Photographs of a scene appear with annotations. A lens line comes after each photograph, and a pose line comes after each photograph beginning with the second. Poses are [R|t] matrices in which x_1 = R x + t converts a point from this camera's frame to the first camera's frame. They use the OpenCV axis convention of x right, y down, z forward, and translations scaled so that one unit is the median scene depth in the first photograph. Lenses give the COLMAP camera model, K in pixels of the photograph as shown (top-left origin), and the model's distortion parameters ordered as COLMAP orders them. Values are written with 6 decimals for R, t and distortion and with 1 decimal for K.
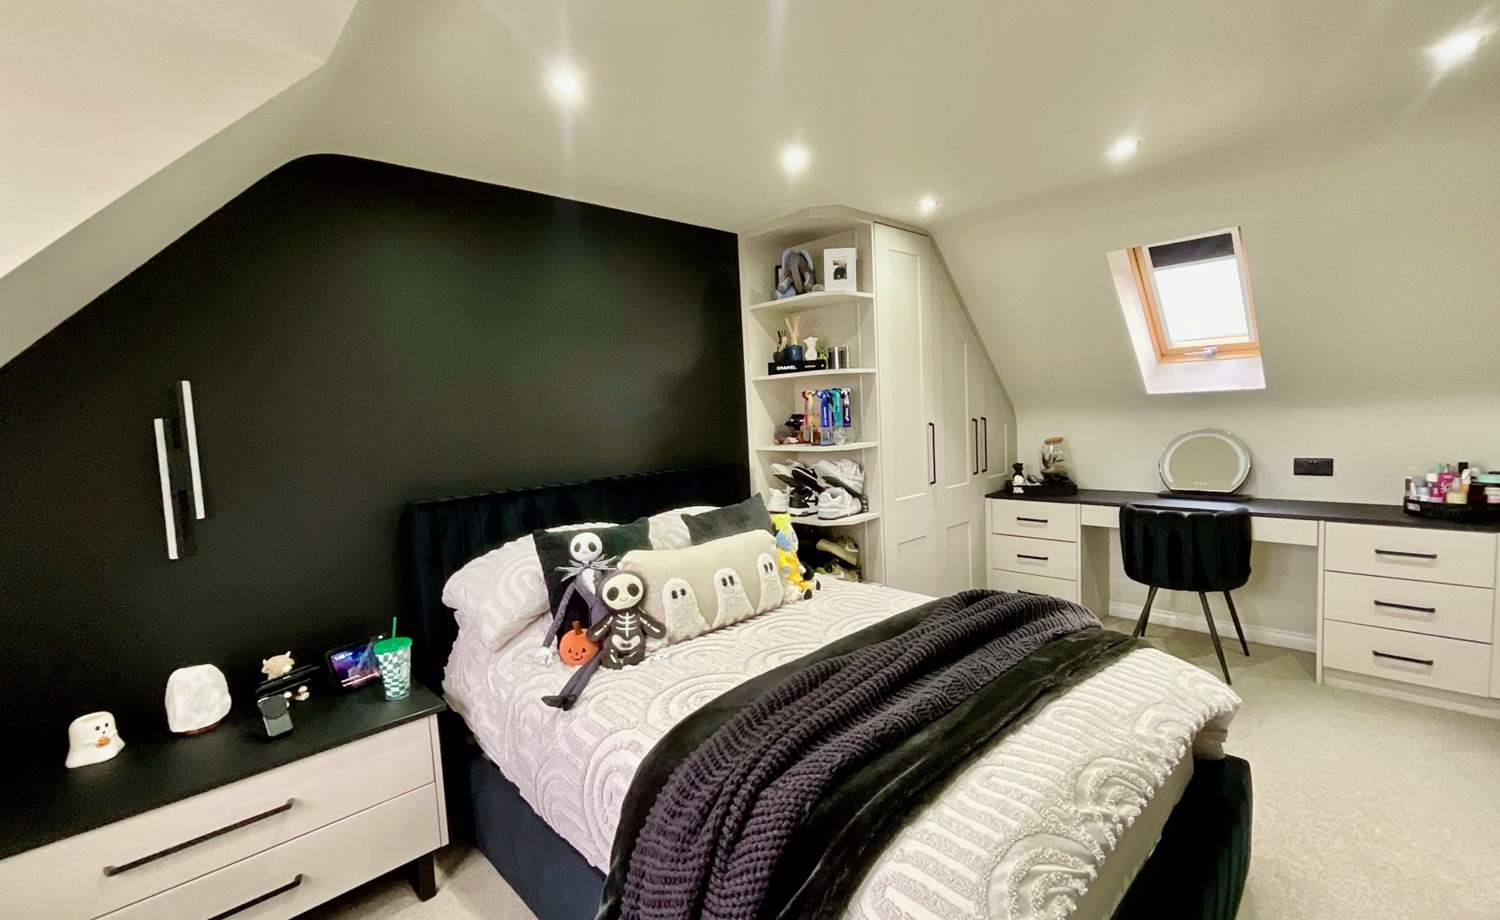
lens RADIAL K [[656.3, 0, 760.6], [0, 656.3, 459.7], [0, 0, 1]] dist [0.003023, 0.000242]
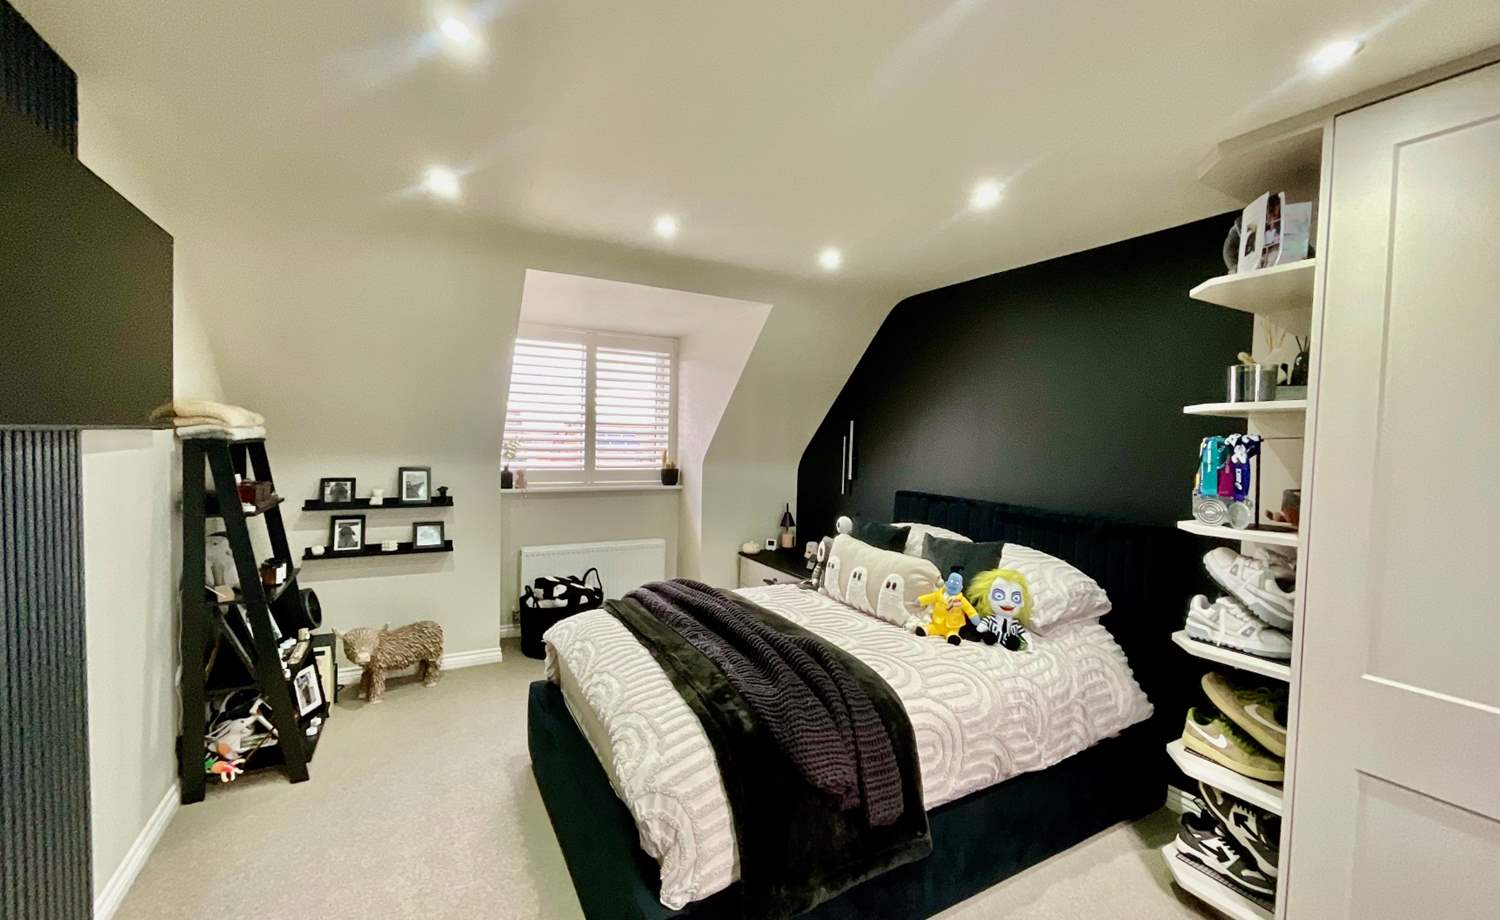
lens RADIAL K [[621.0, 0, 750.0], [0, 621.0, 460.0], [0, 0, 1]] dist [0.000807, -0.000548]
pose [[-0.275873, 0.078876, -0.957952, 1.016833], [-0.088821, 0.990271, 0.107116, -0.137893], [0.957082, 0.114636, -0.266183, 0.933073]]
